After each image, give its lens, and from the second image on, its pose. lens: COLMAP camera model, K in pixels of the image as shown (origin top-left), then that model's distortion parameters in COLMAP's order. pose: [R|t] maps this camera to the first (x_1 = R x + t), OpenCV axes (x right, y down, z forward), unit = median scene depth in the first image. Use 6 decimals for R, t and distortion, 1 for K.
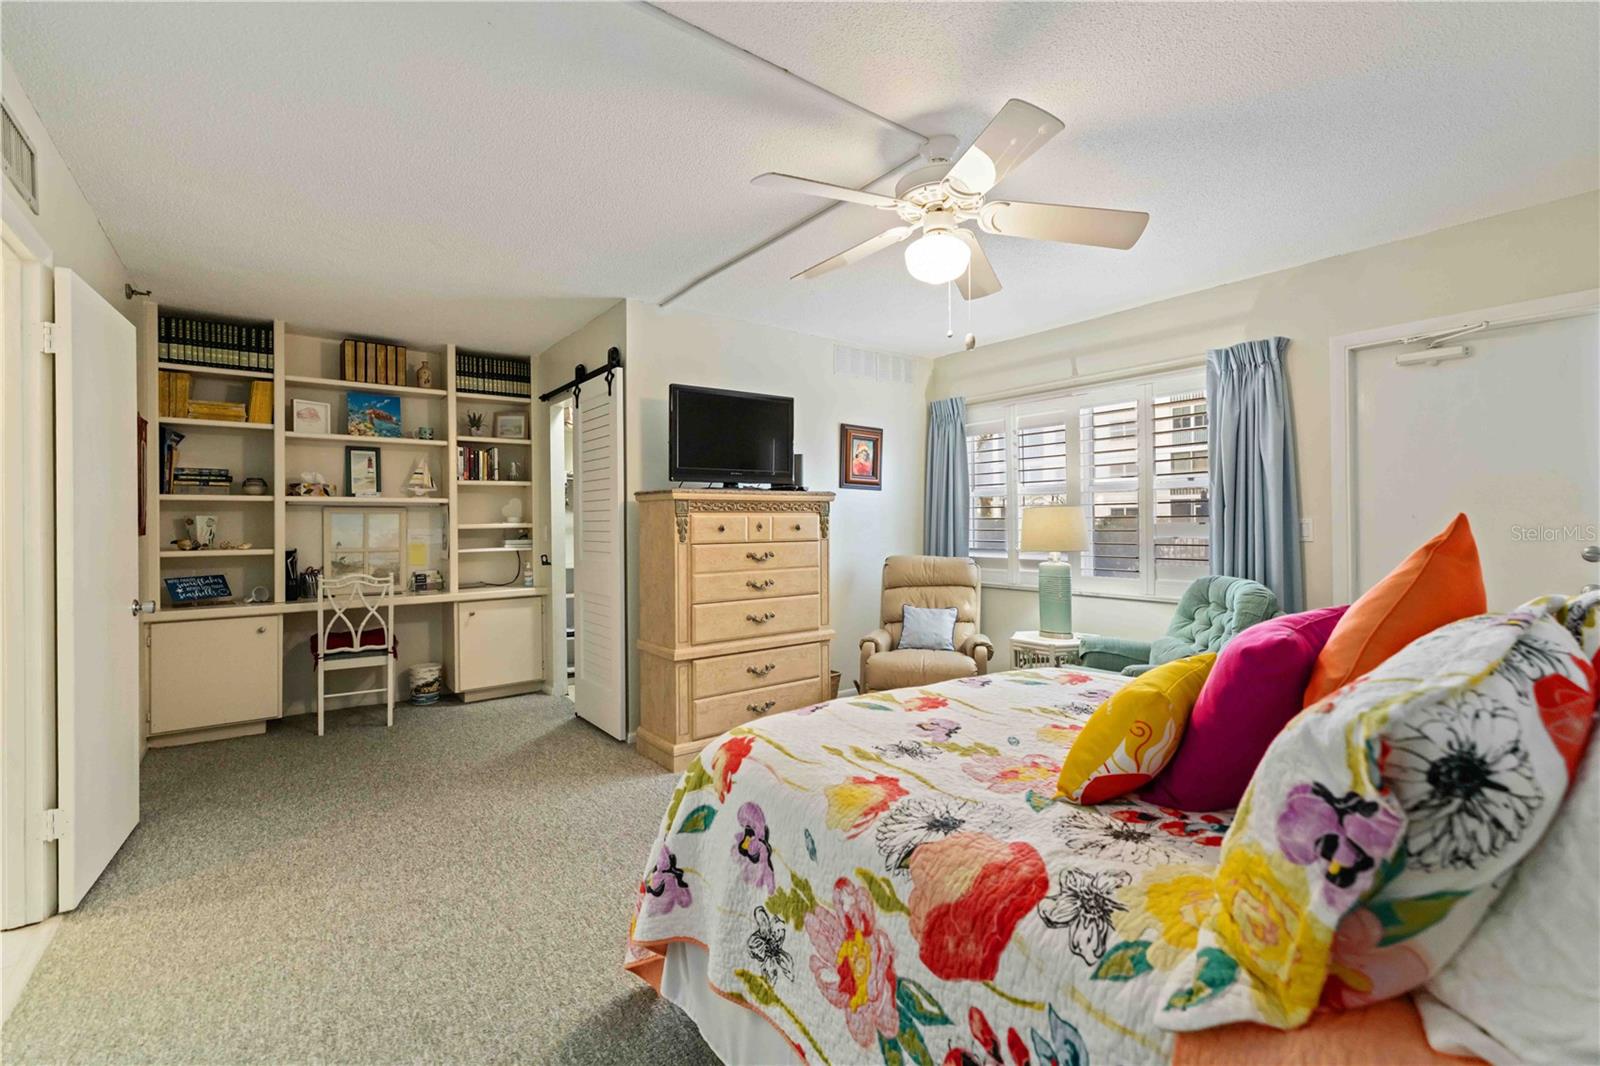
lens RADIAL K [[697.9, 0, 797.2], [0, 697.9, 525.8], [0, 0, 1]] dist [0.001000, 0.000150]
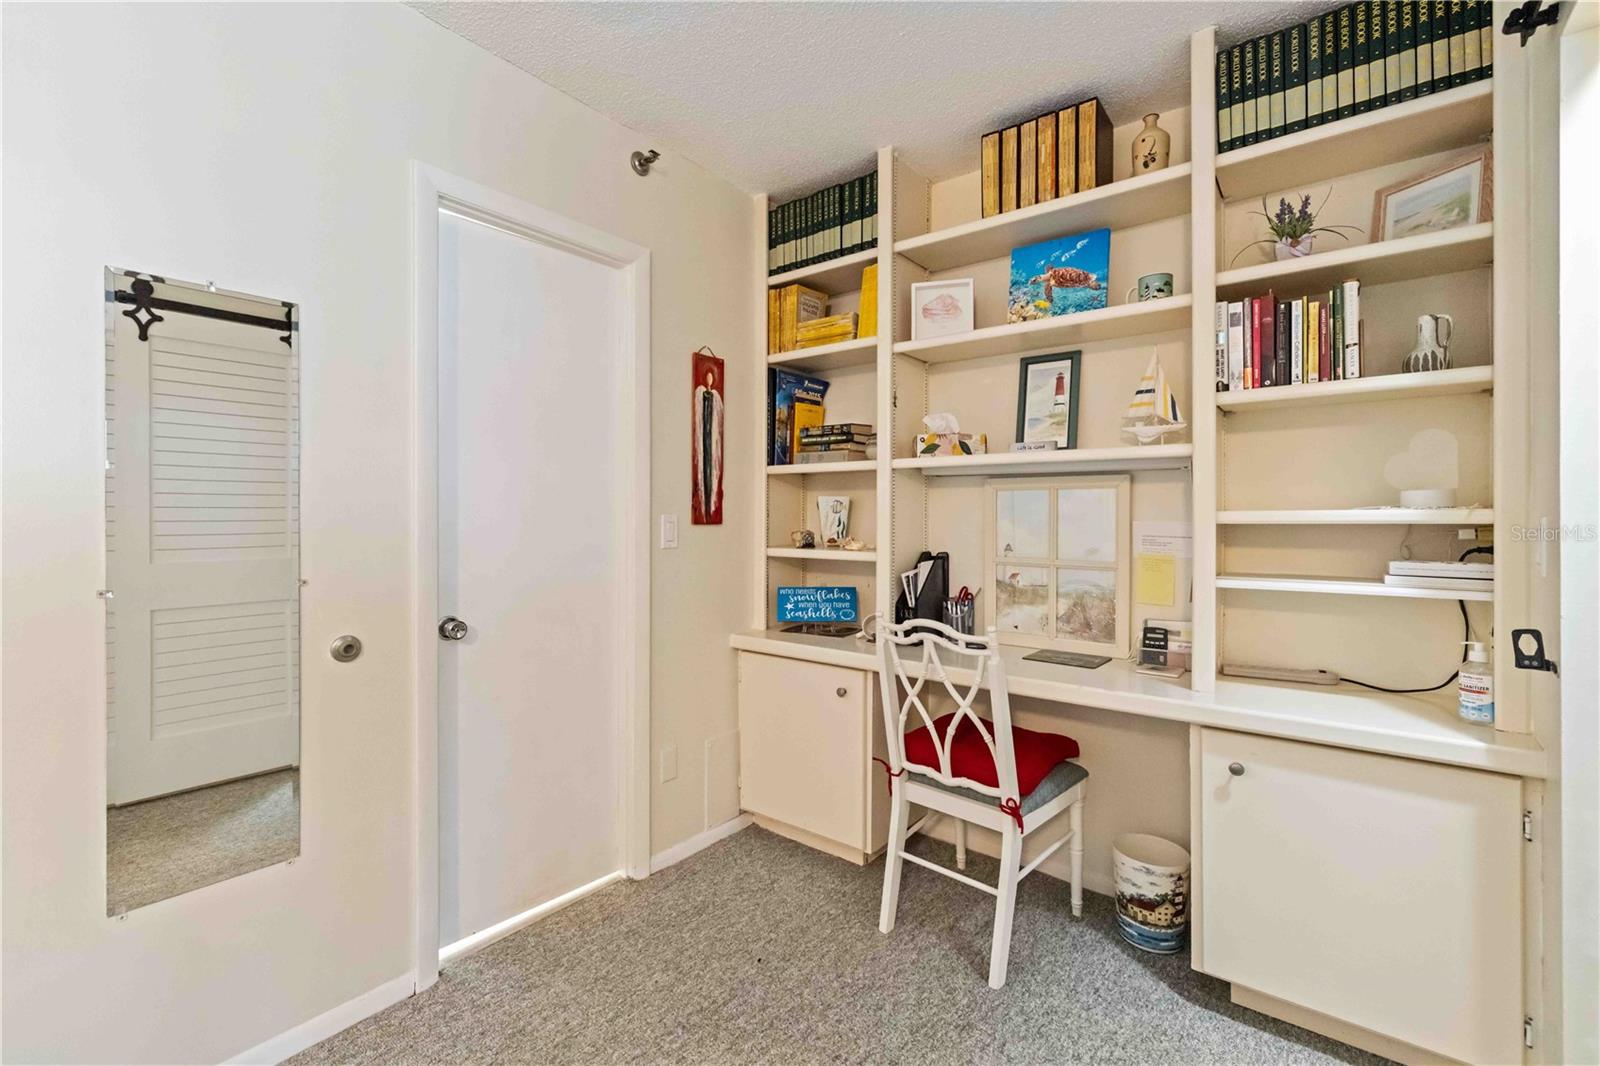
lens RADIAL K [[697.9, 0, 795.7], [0, 697.9, 515.7], [0, 0, 1]] dist [0.001000, 0.000150]
pose [[0.255644, 0.008662, -0.966732, -0.188841], [-0.008180, 0.999943, 0.006796, -0.000351], [0.966736, 0.006170, 0.255700, 0.702276]]
